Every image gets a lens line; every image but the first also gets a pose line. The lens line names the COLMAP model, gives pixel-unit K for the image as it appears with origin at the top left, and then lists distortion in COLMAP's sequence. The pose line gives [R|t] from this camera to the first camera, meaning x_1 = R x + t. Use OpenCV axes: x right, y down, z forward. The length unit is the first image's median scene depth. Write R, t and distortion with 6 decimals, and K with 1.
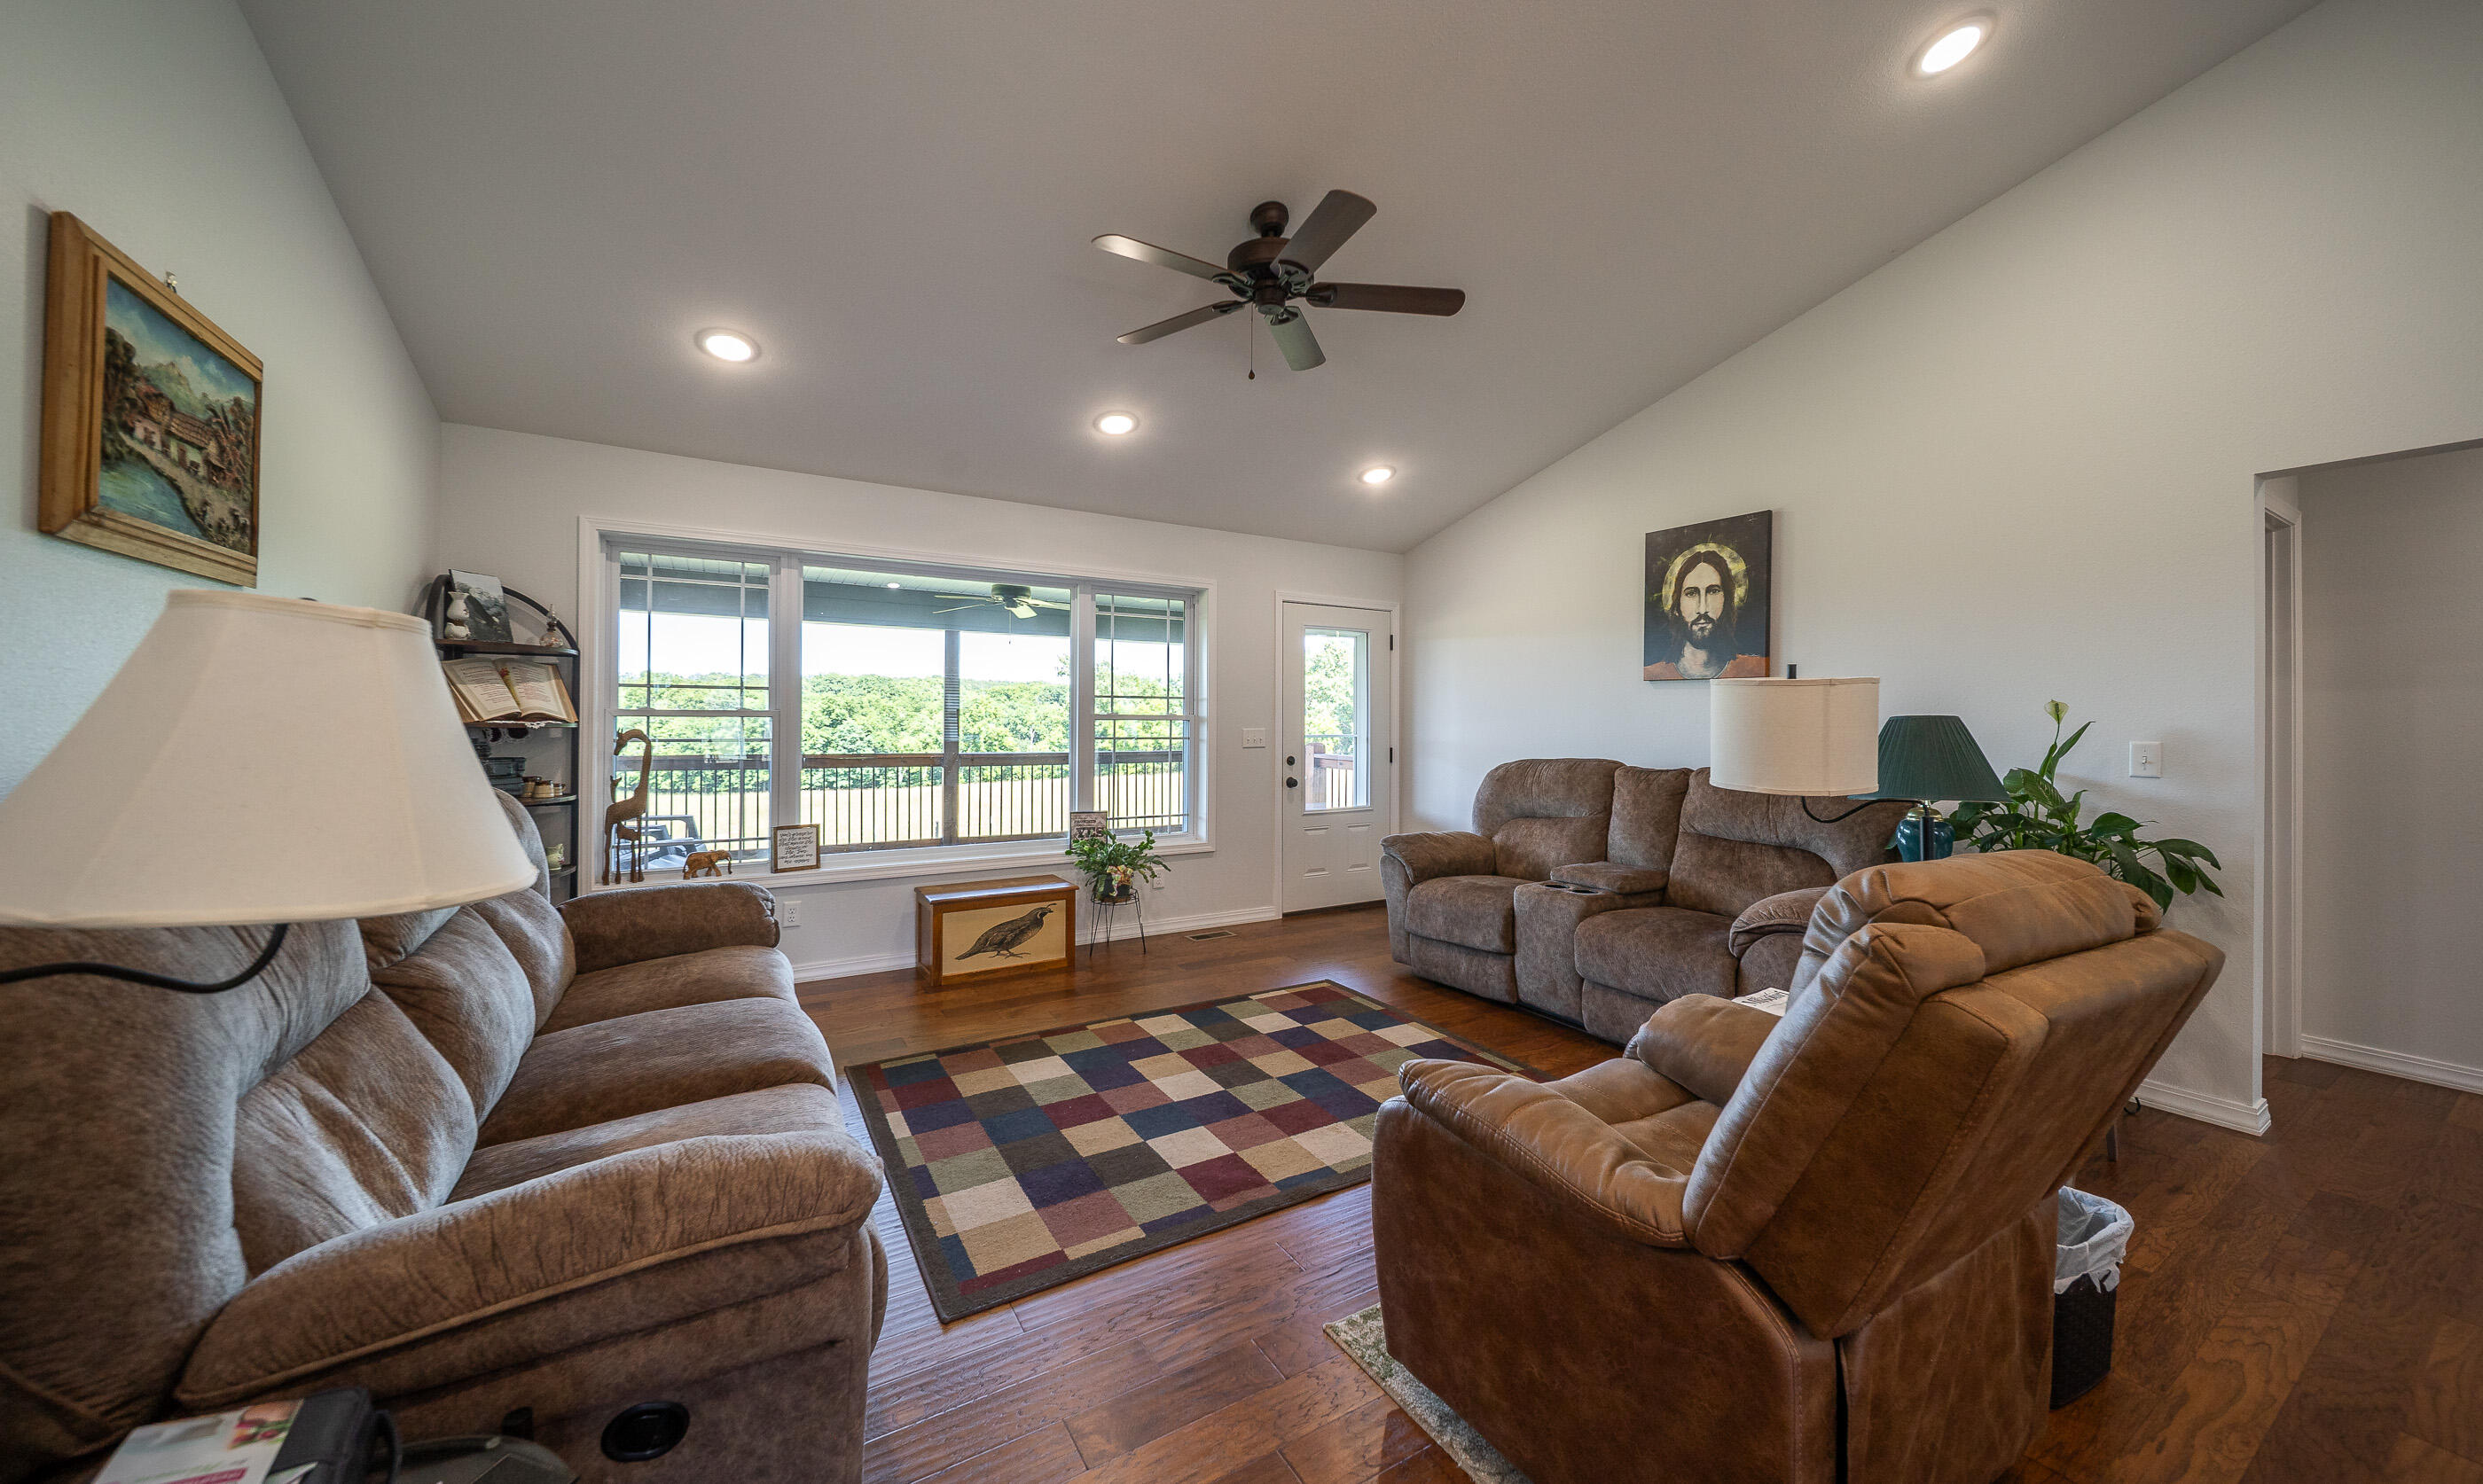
lens RADIAL K [[868.3, 0, 1243.5], [0, 868.3, 725.8], [0, 0, 1]] dist [0.000515, -0.000059]
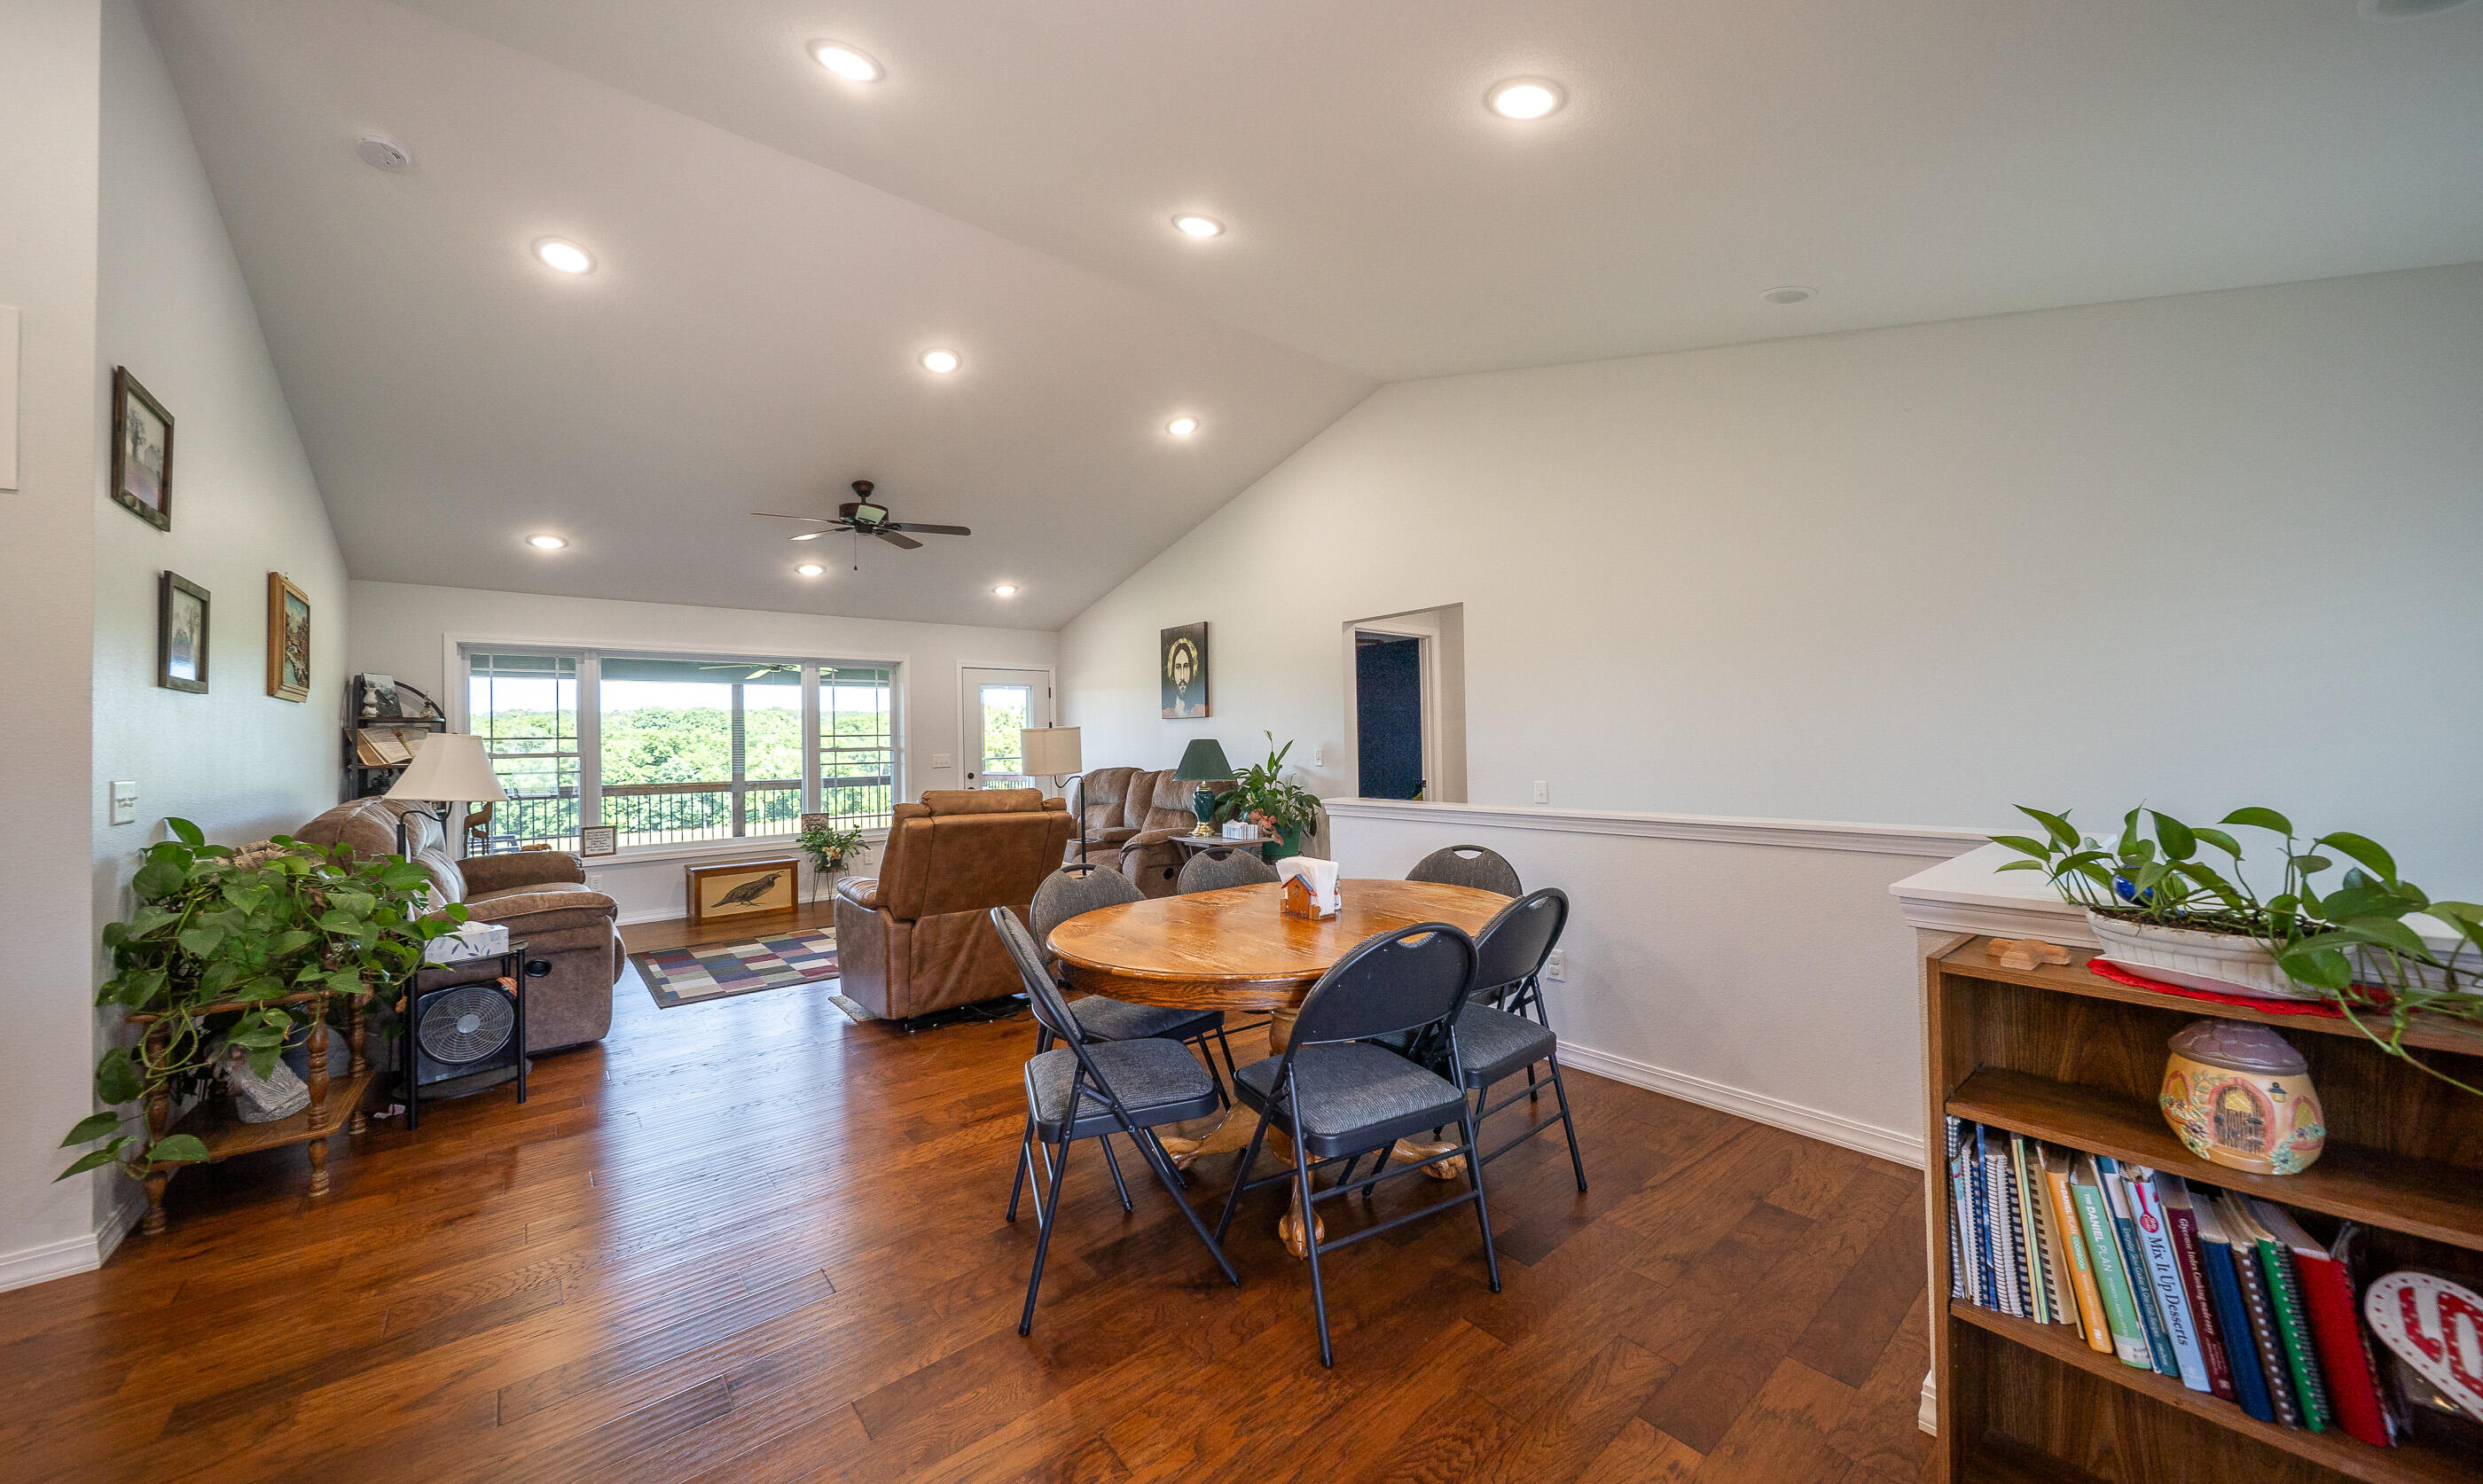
lens RADIAL K [[868.3, 0, 1241.0], [0, 868.3, 734.7], [0, 0, 1]] dist [0.000515, -0.000059]
pose [[0.988385, -0.026181, 0.149696, 0.373878], [0.028650, 0.999486, -0.014361, 0.006439], [-0.149243, 0.018483, 0.988628, -0.675104]]
